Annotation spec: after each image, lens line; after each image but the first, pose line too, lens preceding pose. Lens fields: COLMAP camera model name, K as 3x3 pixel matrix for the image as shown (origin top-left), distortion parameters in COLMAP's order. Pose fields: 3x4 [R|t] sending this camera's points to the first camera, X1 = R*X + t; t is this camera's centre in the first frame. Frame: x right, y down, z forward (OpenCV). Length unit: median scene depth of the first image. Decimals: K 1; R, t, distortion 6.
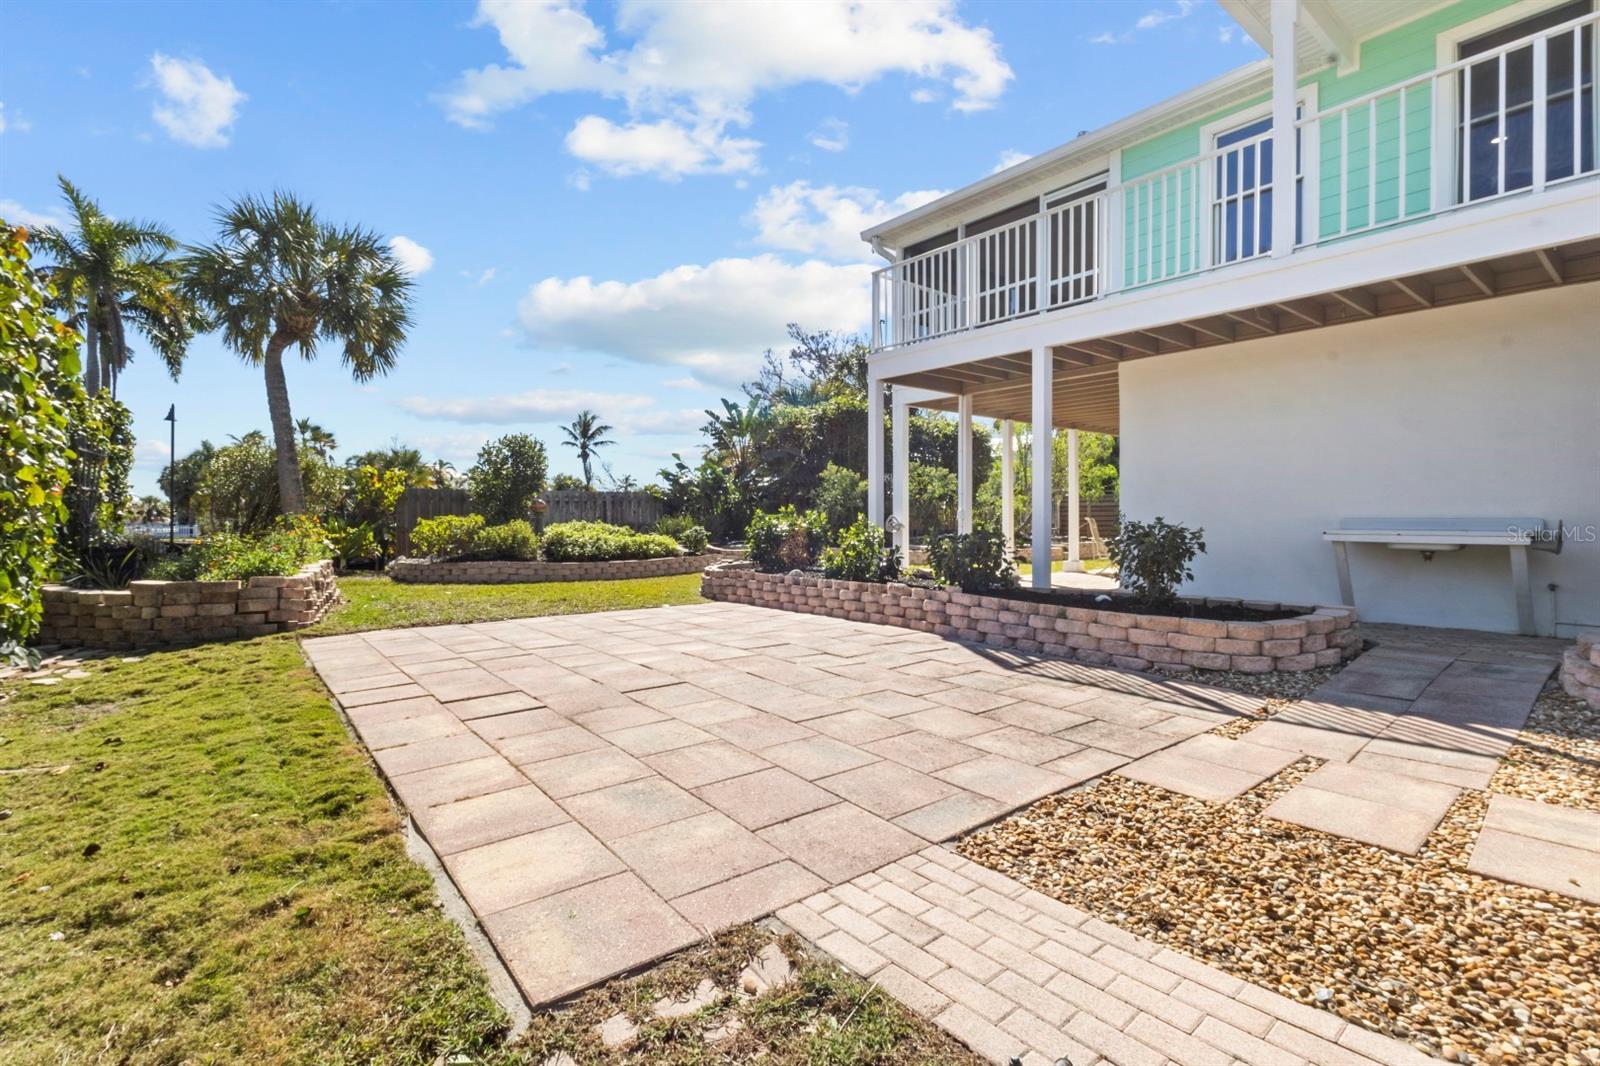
lens RADIAL K [[740.9, 0, 800.0], [0, 740.9, 531.1], [0, 0, 1]] dist [-0.003372, 0.001685]
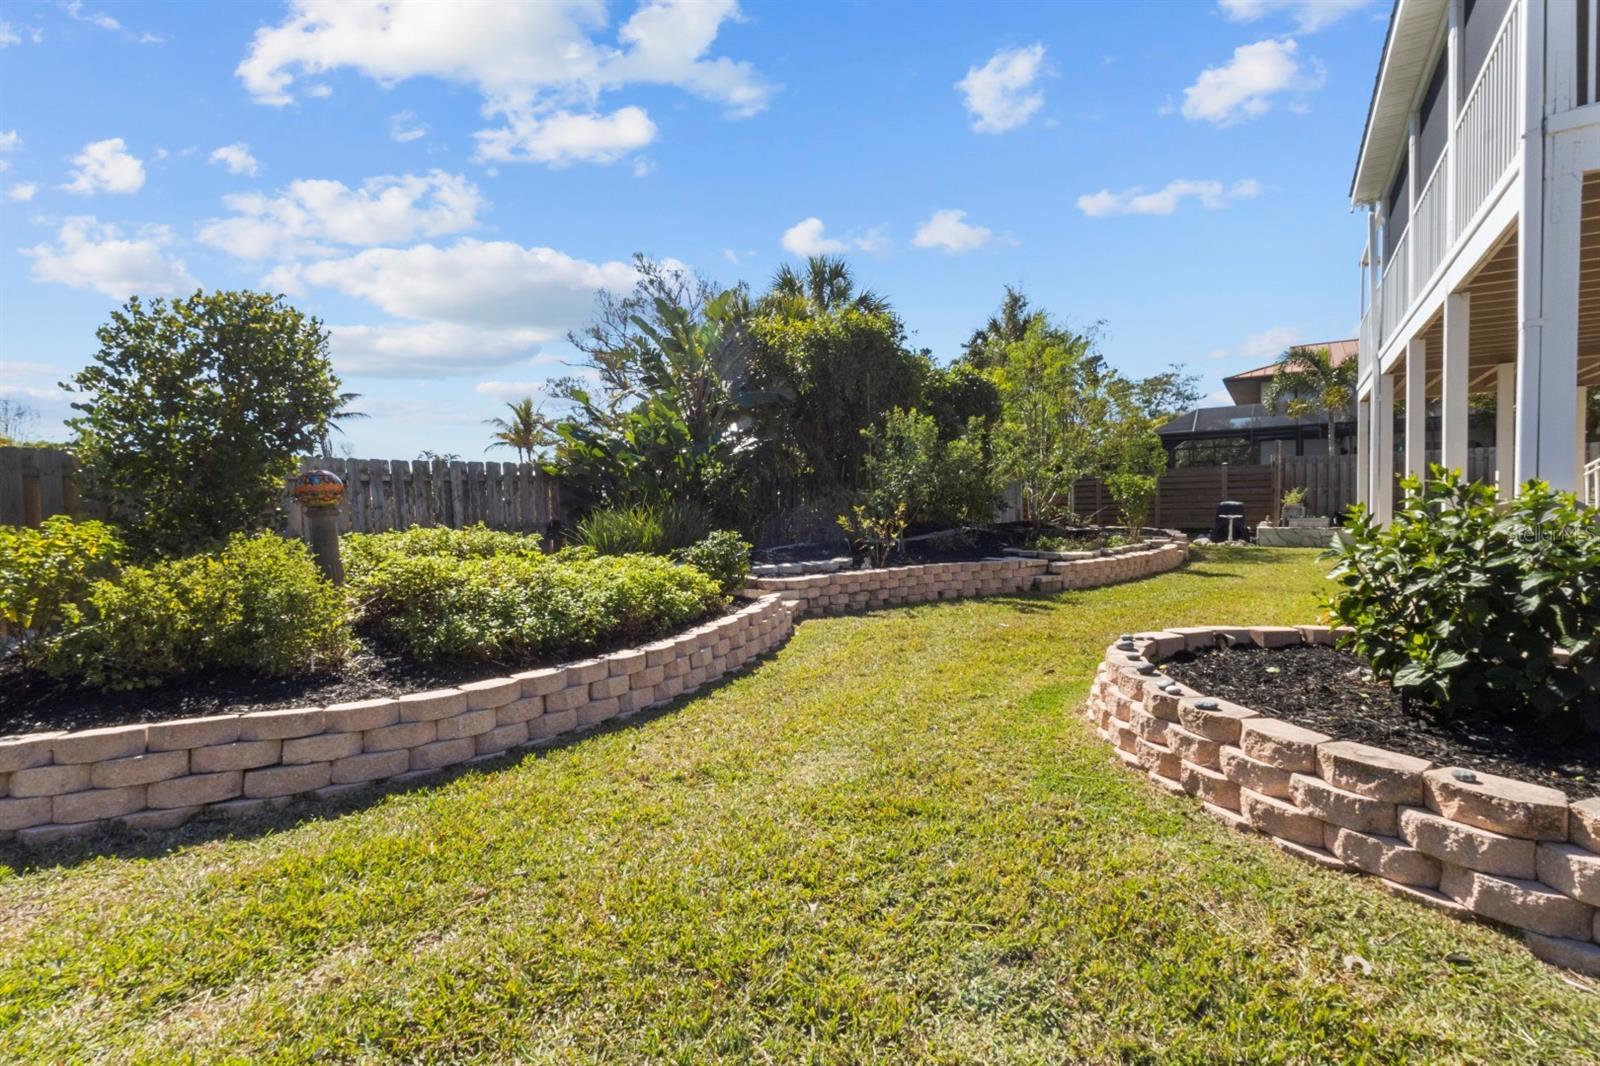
lens RADIAL K [[740.9, 0, 800.8], [0, 740.9, 529.9], [0, 0, 1]] dist [-0.003372, 0.001685]
pose [[0.953991, -0.029716, 0.298359, -0.060506], [0.025235, 0.999504, 0.018861, -0.003847], [-0.298771, -0.010464, 0.954267, 0.150489]]
